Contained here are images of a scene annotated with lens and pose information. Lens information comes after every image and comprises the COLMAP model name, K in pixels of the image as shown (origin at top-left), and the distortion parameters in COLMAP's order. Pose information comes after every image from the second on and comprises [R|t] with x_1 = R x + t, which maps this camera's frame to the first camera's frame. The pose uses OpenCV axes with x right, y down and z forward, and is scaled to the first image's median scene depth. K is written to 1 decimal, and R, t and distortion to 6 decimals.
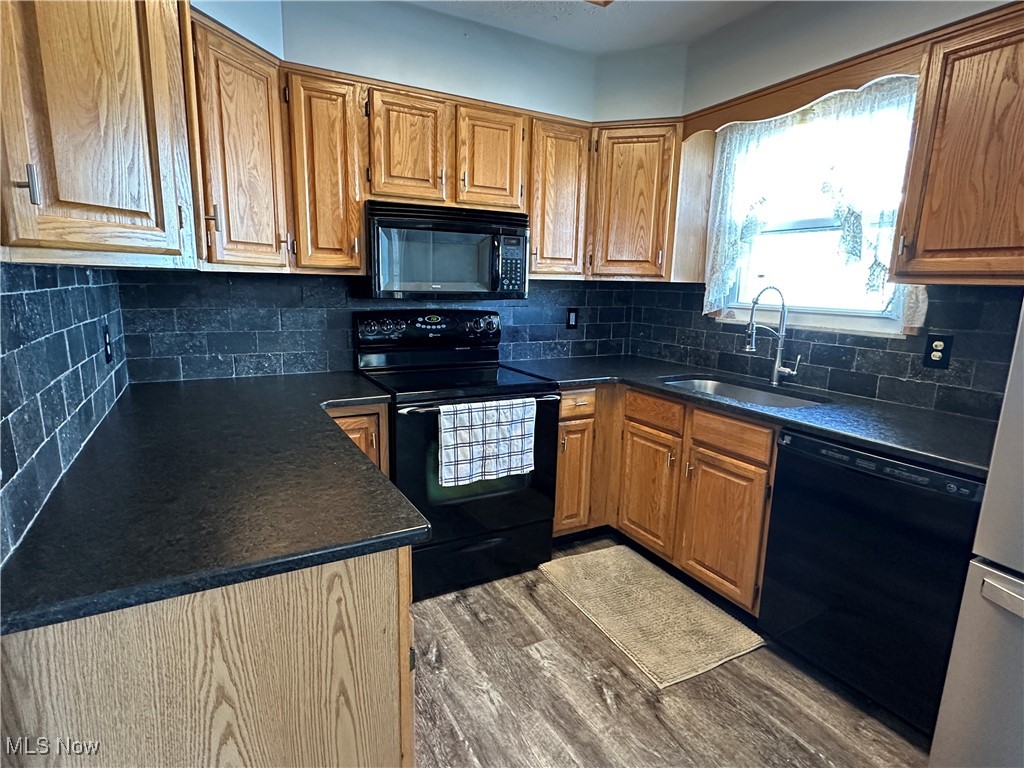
lens RADIAL K [[541.3, 0, 508.5], [0, 541.3, 387.8], [0, 0, 1]] dist [-0.001980, 0.000637]
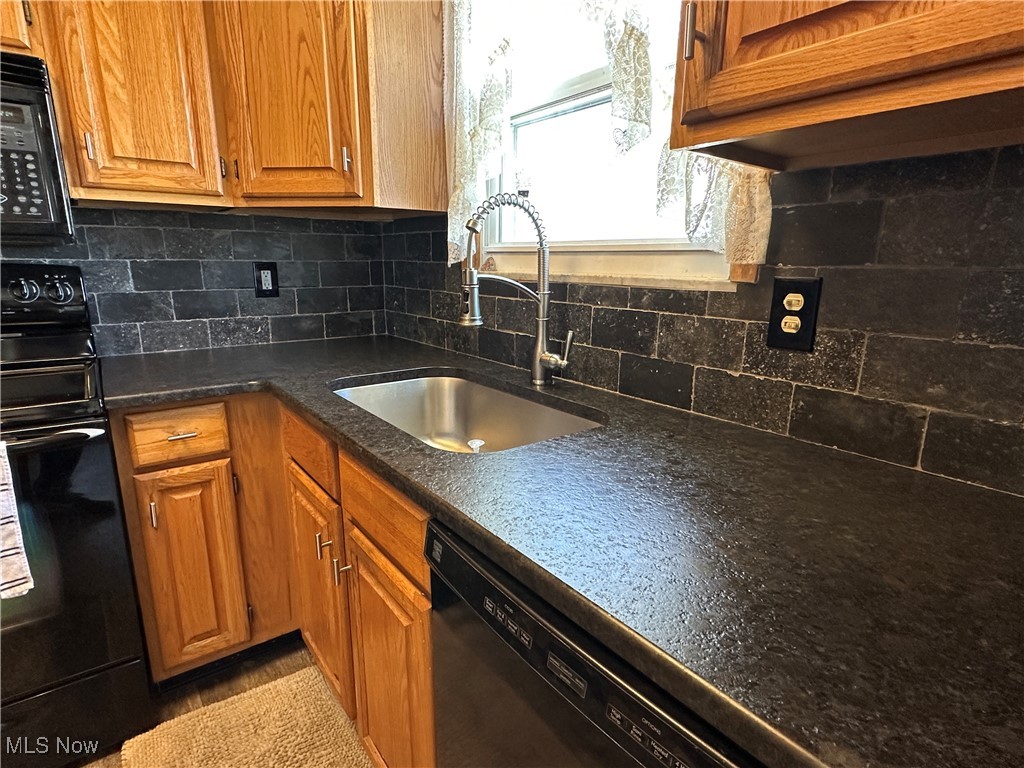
lens RADIAL K [[541.3, 0, 507.2], [0, 541.3, 390.6], [0, 0, 1]] dist [-0.001980, 0.000637]
pose [[0.989032, -0.046883, 0.140064, 0.415652], [0.040526, 0.998030, 0.047899, -0.029712], [-0.142034, -0.041698, 0.988983, 0.492682]]
